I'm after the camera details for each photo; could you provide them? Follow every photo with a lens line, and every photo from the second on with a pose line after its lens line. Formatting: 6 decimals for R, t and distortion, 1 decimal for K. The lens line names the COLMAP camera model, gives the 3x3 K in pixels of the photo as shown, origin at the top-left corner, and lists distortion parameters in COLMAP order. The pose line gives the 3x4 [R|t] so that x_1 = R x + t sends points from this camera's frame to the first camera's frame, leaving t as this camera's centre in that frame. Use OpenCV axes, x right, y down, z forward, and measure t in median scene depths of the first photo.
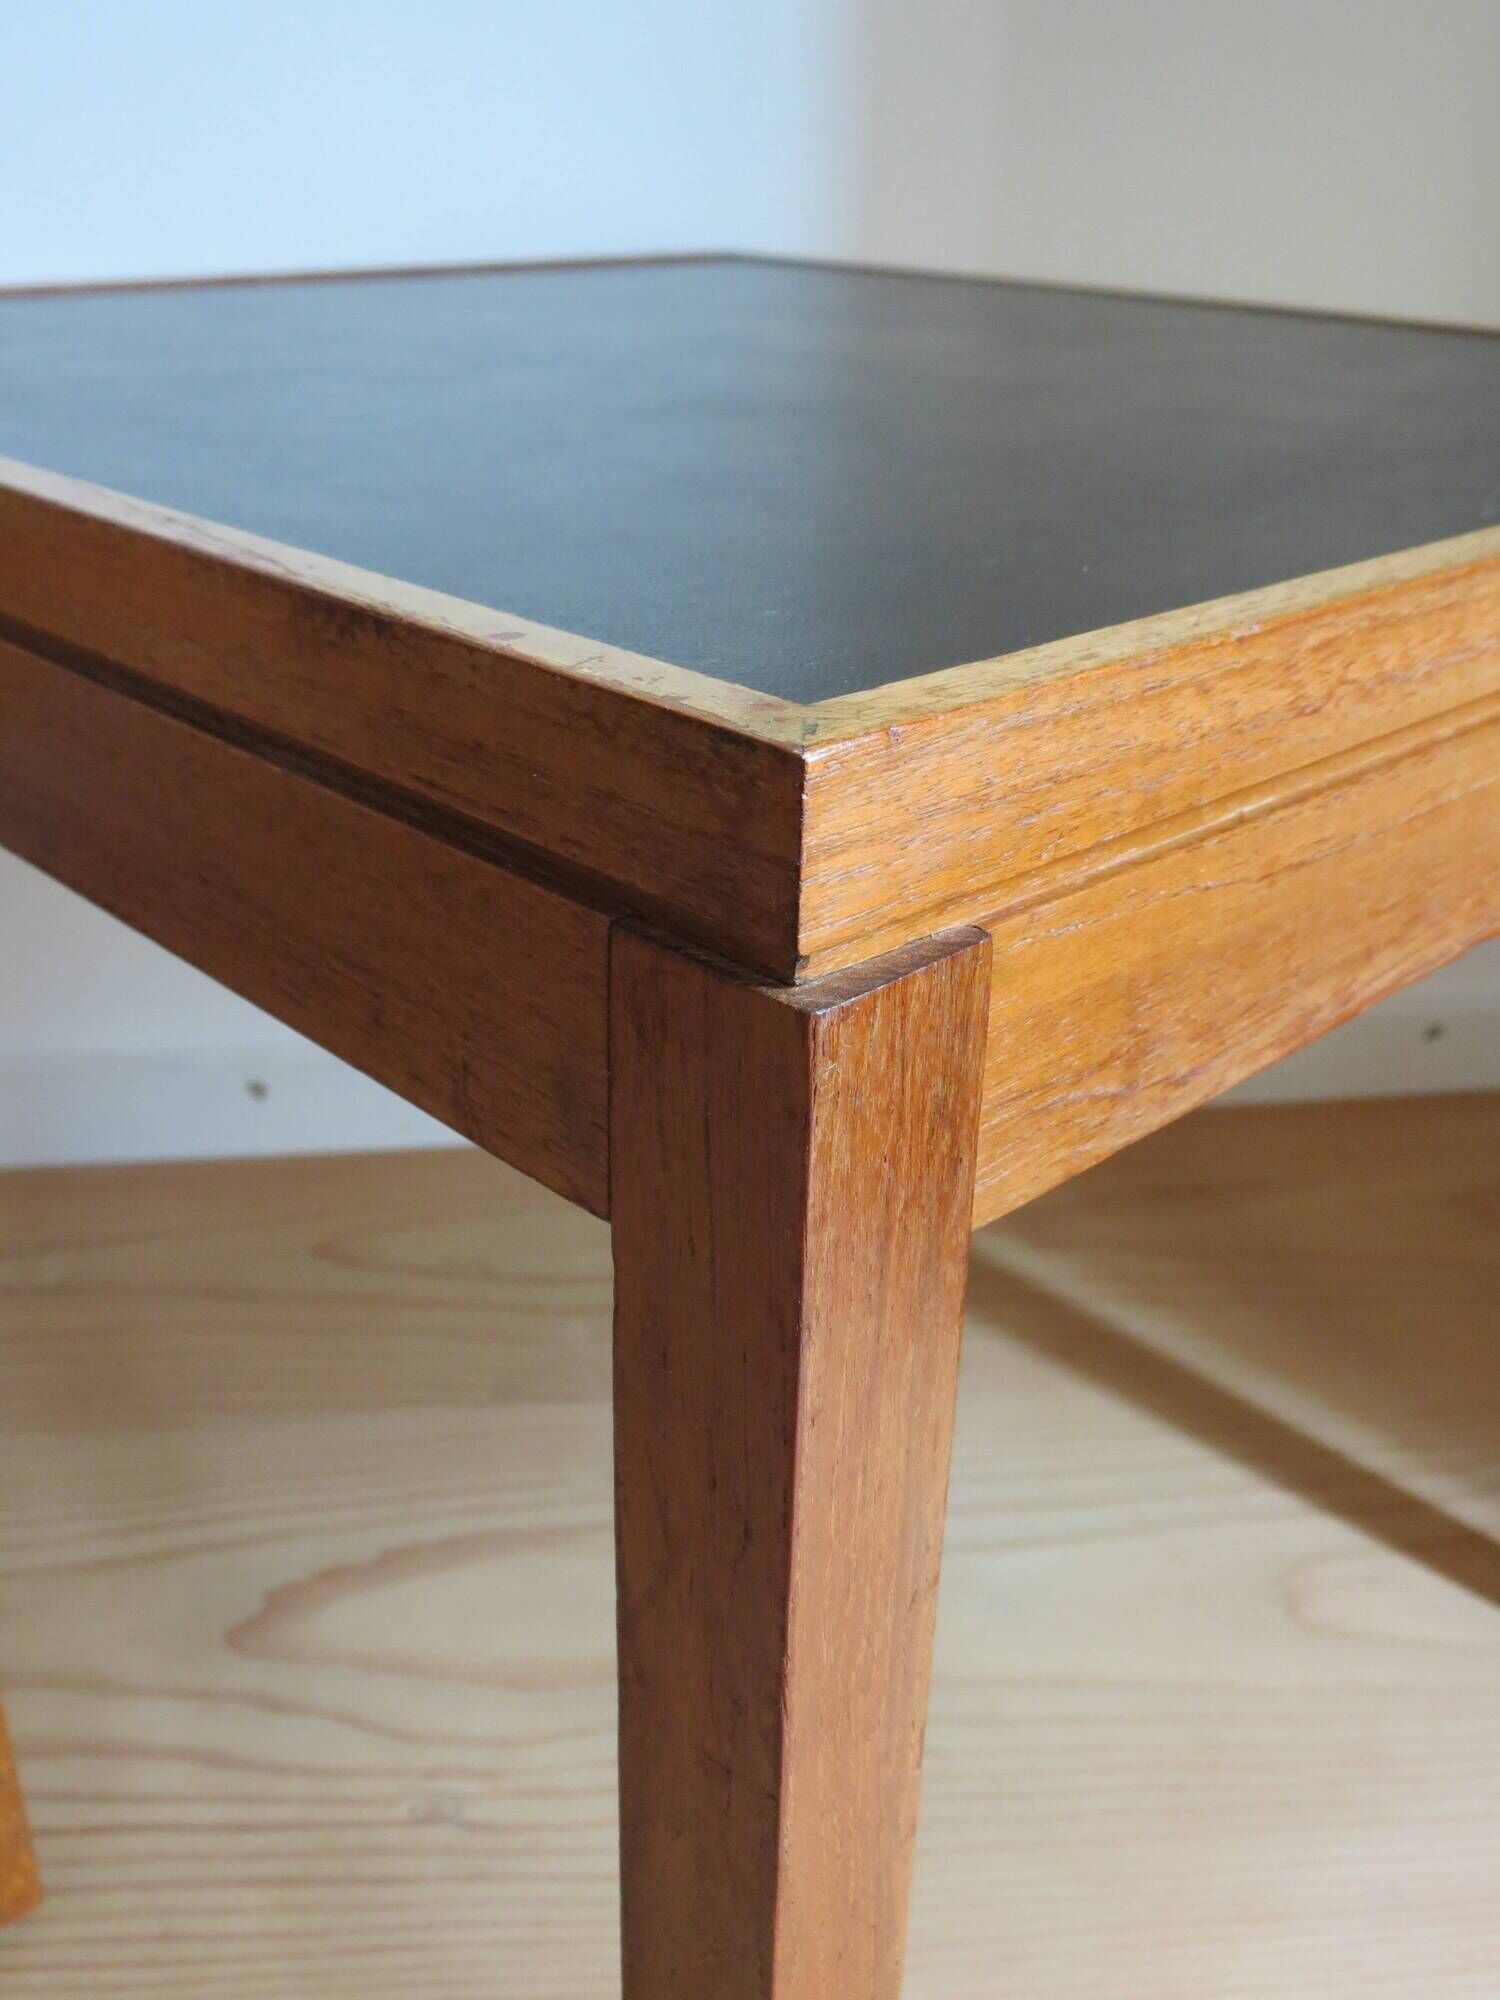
lens RADIAL K [[1923.8, 0, 750.0], [0, 1923.8, 1000.0], [0, 0, 1]] dist [-0.060287, 0.026093]
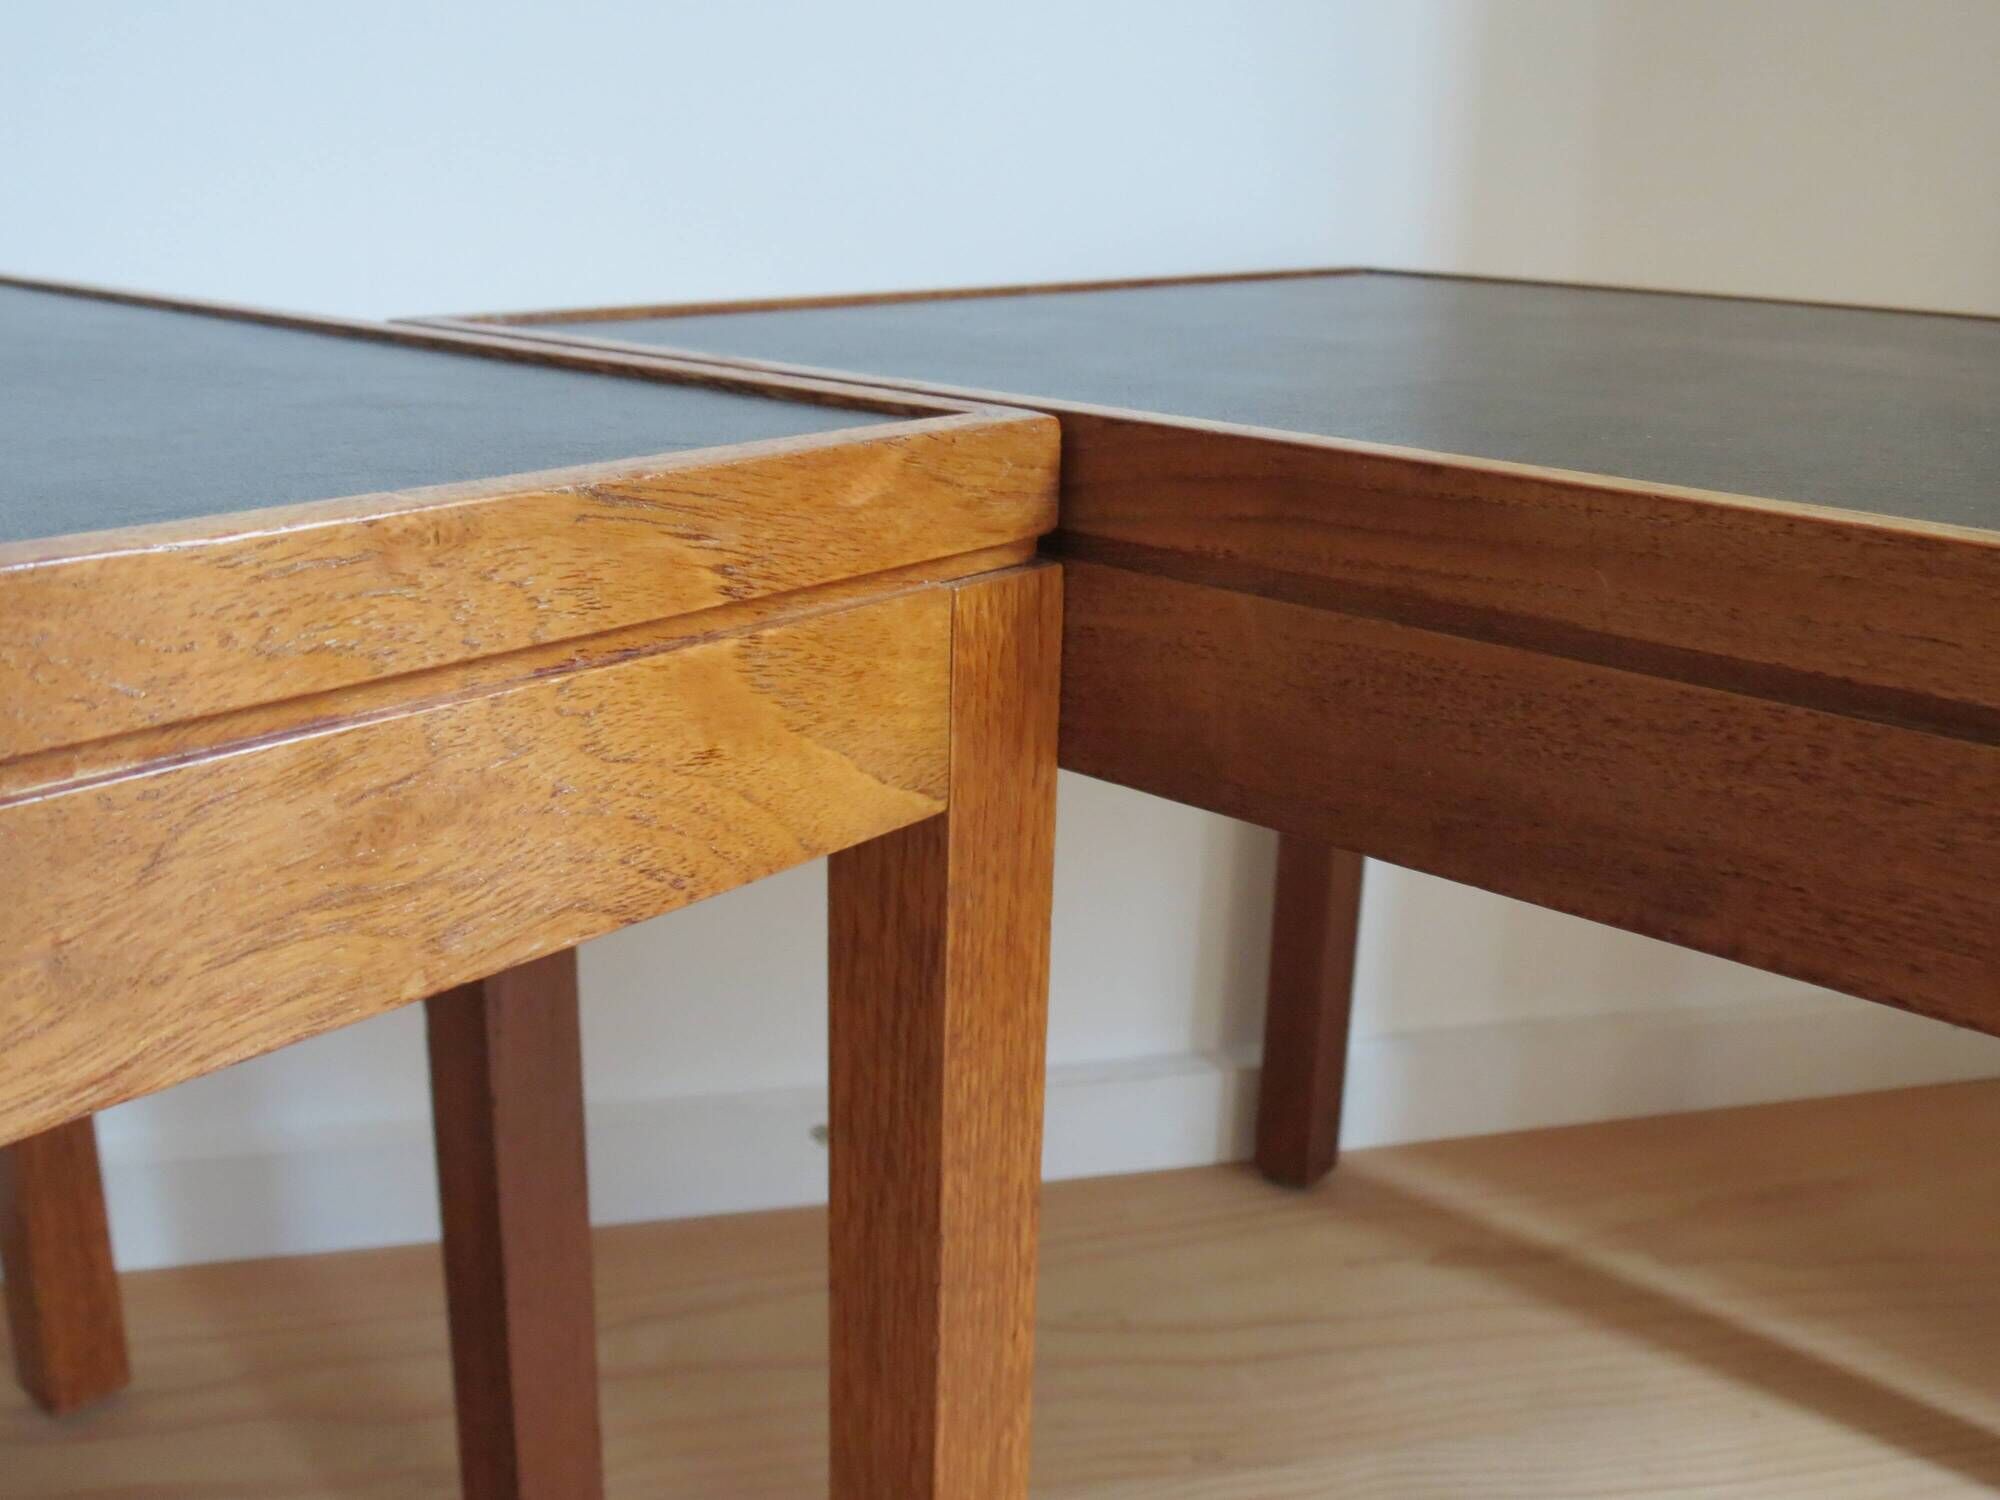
lens RADIAL K [[1918.4, 0, 1000.0], [0, 1918.4, 750.0], [0, 0, 1]] dist [-0.057421, 0.021527]
pose [[0.995061, -0.024779, 0.096128, -1.111563], [0.037190, 0.990875, -0.129551, -0.064683], [-0.092040, 0.132486, 0.986902, 0.225273]]
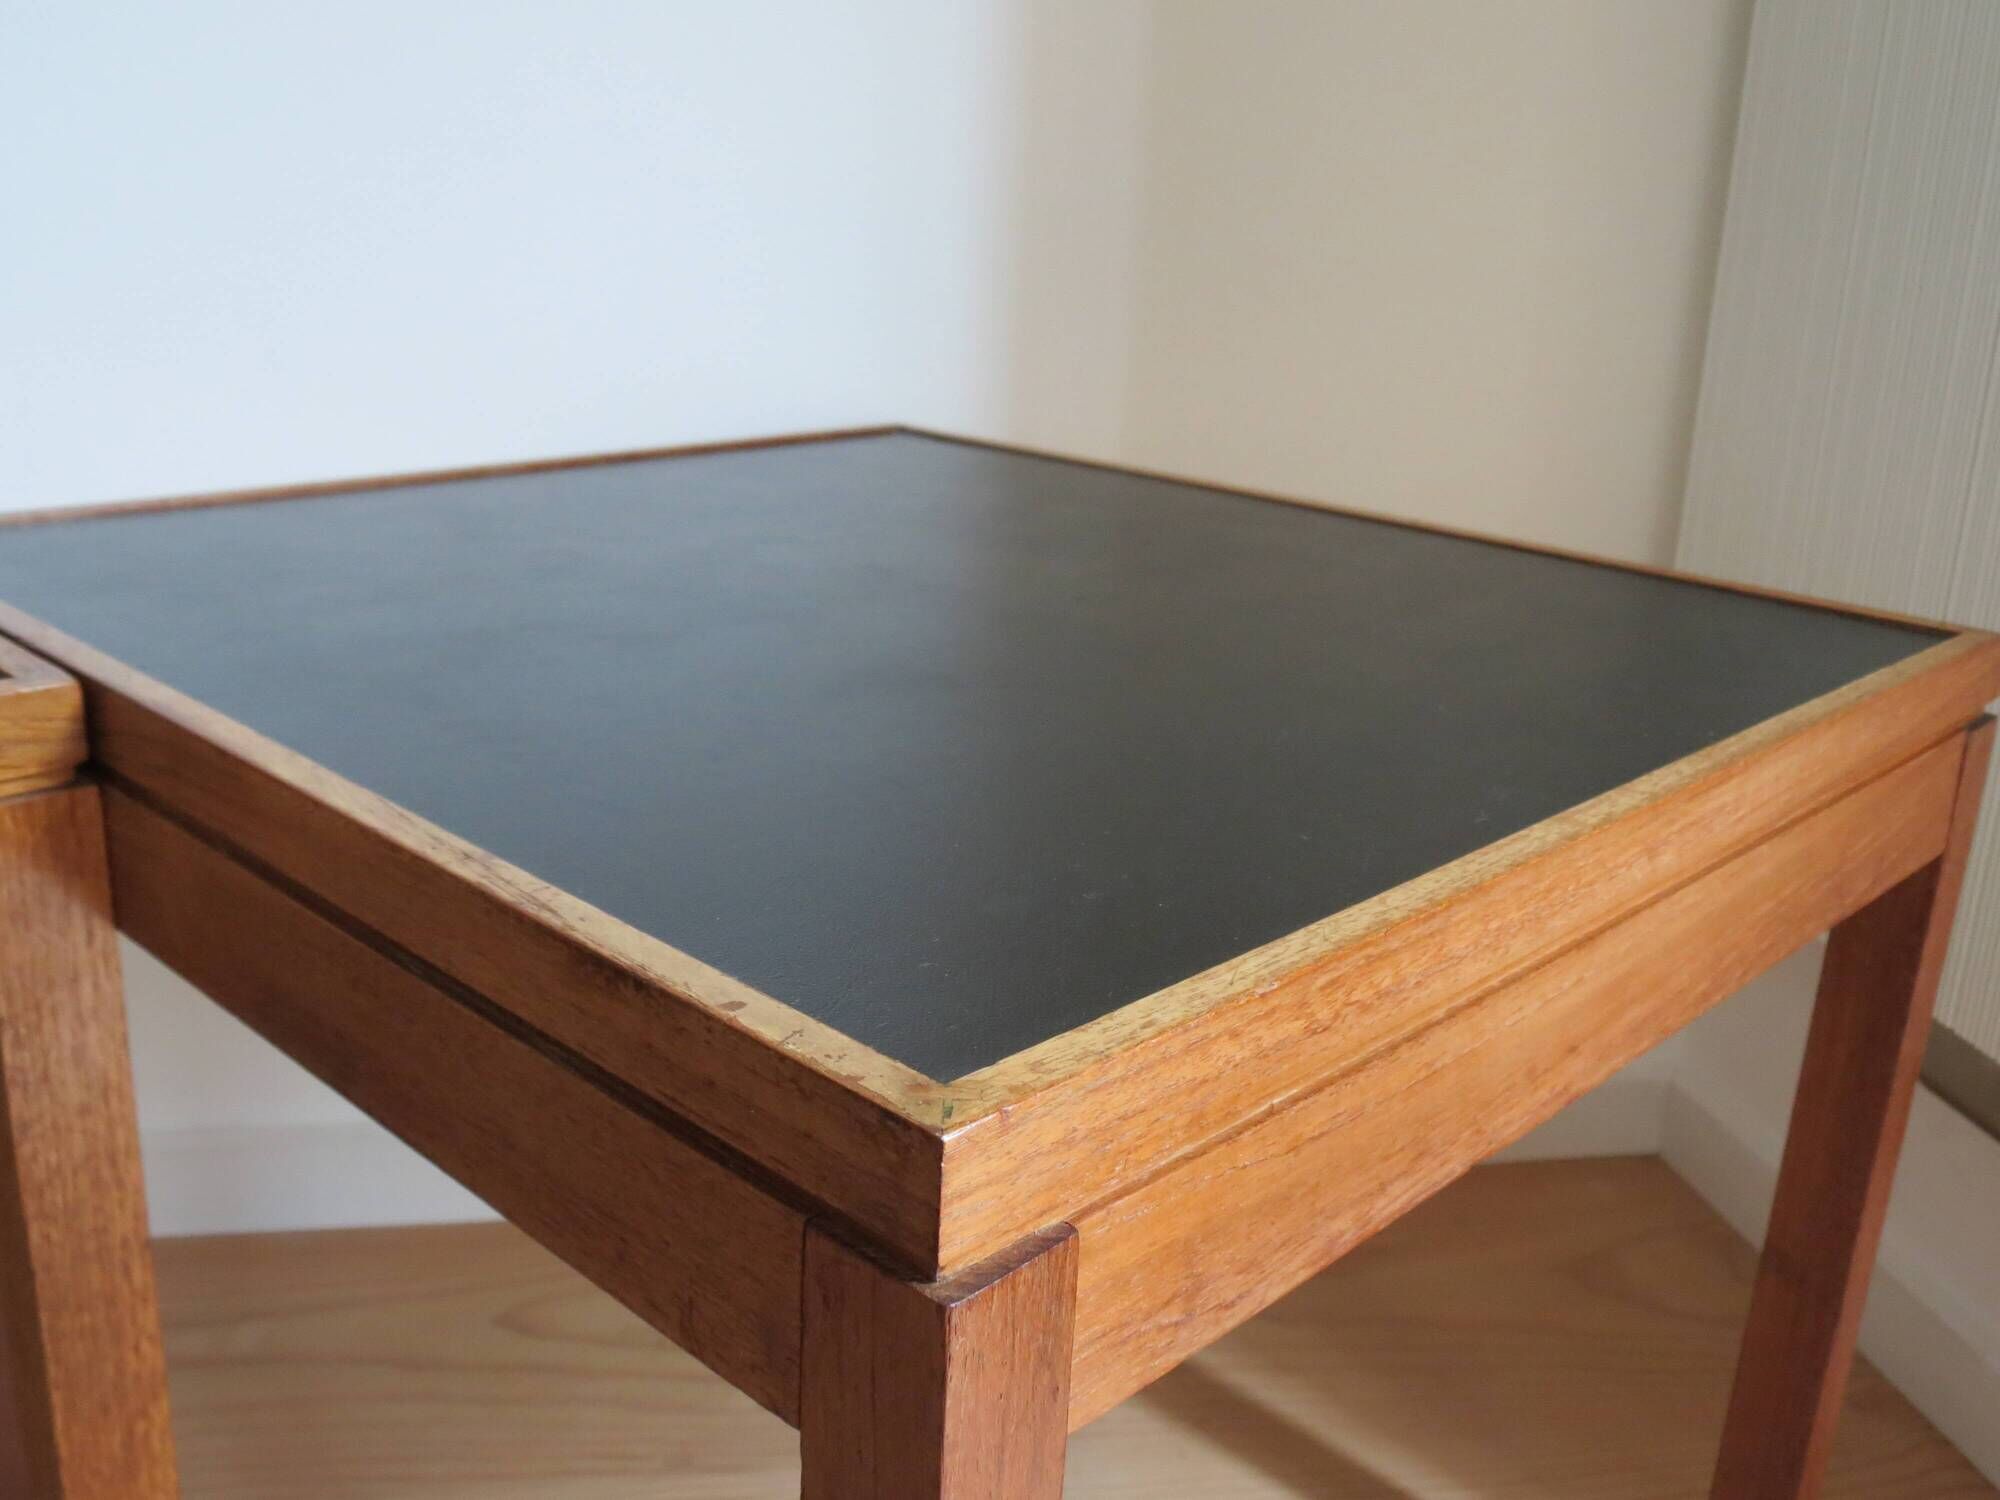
lens RADIAL K [[1918.4, 0, 1000.0], [0, 1918.4, 750.0], [0, 0, 1]] dist [-0.057421, 0.021527]
pose [[0.998942, 0.011200, 0.044602, 0.002671], [-0.005263, 0.991360, -0.131066, -0.184326], [-0.045685, 0.130692, 0.990370, -0.392783]]
